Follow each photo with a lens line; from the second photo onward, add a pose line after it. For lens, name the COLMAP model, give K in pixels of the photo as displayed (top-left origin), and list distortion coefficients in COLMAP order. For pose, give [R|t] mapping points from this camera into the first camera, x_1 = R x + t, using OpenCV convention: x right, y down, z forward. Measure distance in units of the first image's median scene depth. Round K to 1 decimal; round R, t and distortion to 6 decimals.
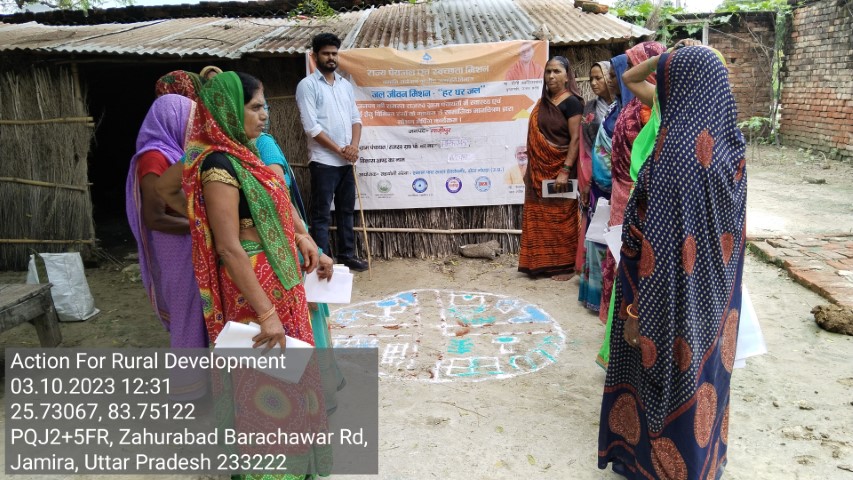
lens RADIAL K [[748.1, 0, 421.5], [0, 748.1, 244.0], [0, 0, 1]] dist [0.091926, -0.202603]
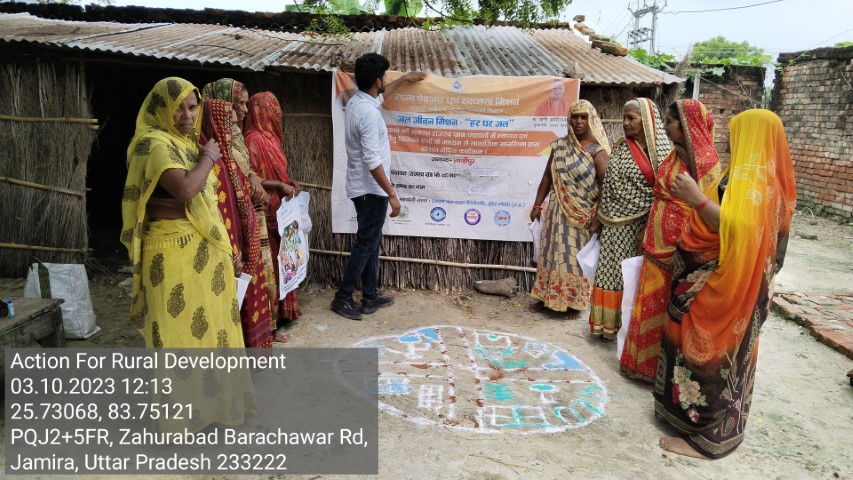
lens RADIAL K [[742.1, 0, 416.9], [0, 742.1, 239.2], [0, 0, 1]] dist [0.055786, -0.121406]
pose [[0.995160, 0.068417, 0.070534, -0.095902], [-0.066050, 0.997189, -0.035364, -0.012176], [-0.072755, 0.030534, 0.996882, 0.046329]]
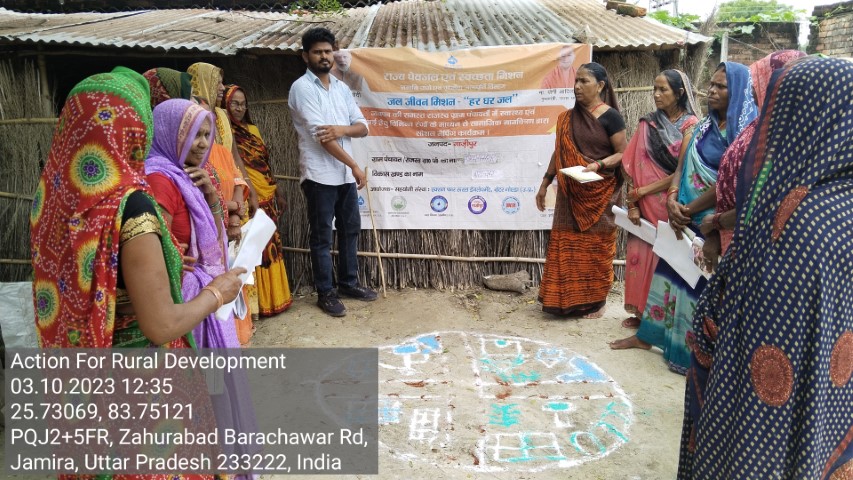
lens RADIAL K [[725.0, 0, 419.5], [0, 725.0, 239.8], [0, 0, 1]] dist [0.066851, -0.134384]
pose [[0.999322, 0.021013, 0.030237, -0.049958], [-0.020953, 0.999778, -0.002320, -0.036518], [-0.030279, 0.001685, 0.999540, 0.157411]]
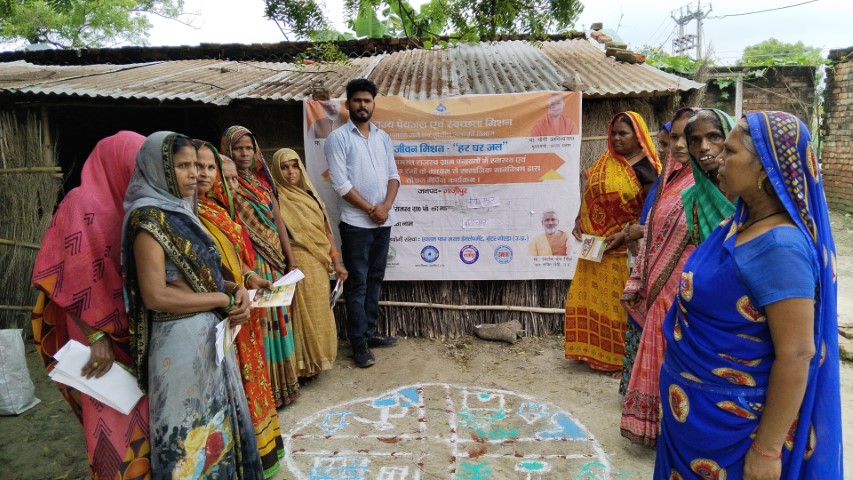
lens RADIAL K [[723.9, 0, 422.6], [0, 723.9, 228.2], [0, 0, 1]] dist [0.084780, -0.174897]
pose [[0.999563, 0.023656, -0.017737, 0.003835], [-0.024913, 0.996920, -0.074364, -0.045013], [0.015923, 0.074773, 0.997073, 0.165867]]
